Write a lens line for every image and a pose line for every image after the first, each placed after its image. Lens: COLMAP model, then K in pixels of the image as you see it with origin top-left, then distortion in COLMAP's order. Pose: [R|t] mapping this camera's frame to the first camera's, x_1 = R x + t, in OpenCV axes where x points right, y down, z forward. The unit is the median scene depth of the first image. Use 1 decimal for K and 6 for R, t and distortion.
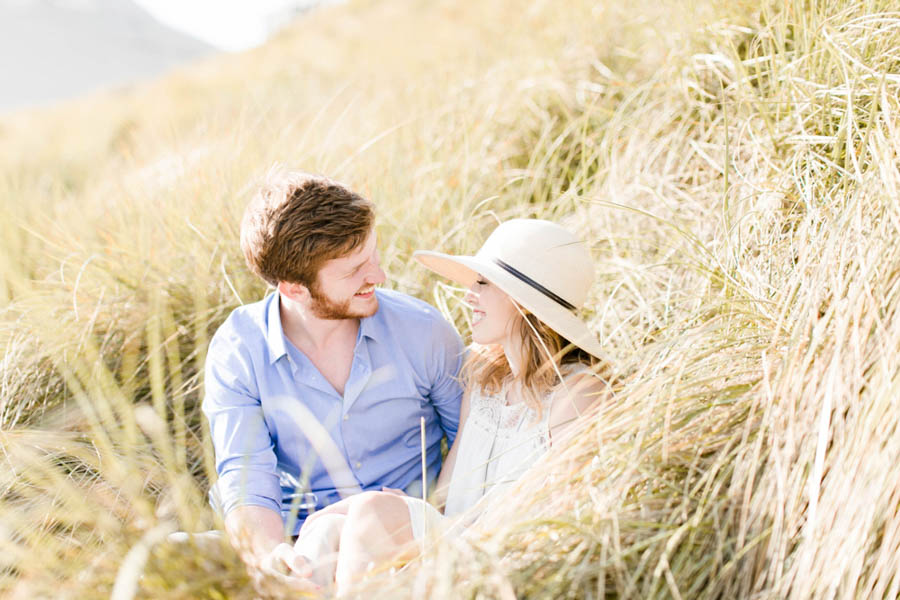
lens RADIAL K [[1272.3, 0, 450.0], [0, 1272.3, 300.0], [0, 0, 1]] dist [0.026067, -0.049744]
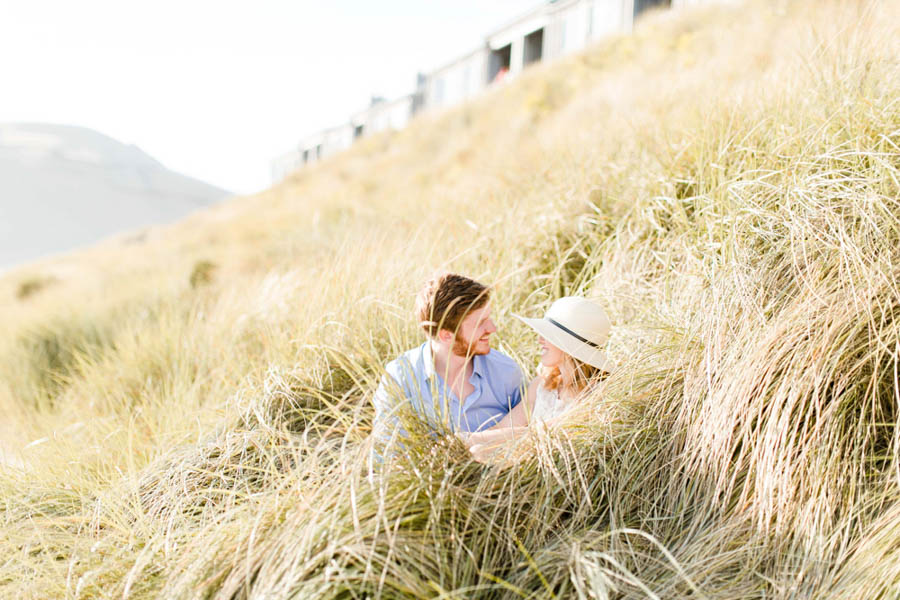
lens RADIAL K [[1272.3, 0, 450.0], [0, 1272.3, 300.0], [0, 0, 1]] dist [0.026067, -0.049744]
pose [[0.998694, -0.048360, 0.016475, -0.095302], [0.049751, 0.993905, -0.098380, 0.082249], [-0.011617, 0.099071, 0.995013, -0.592908]]
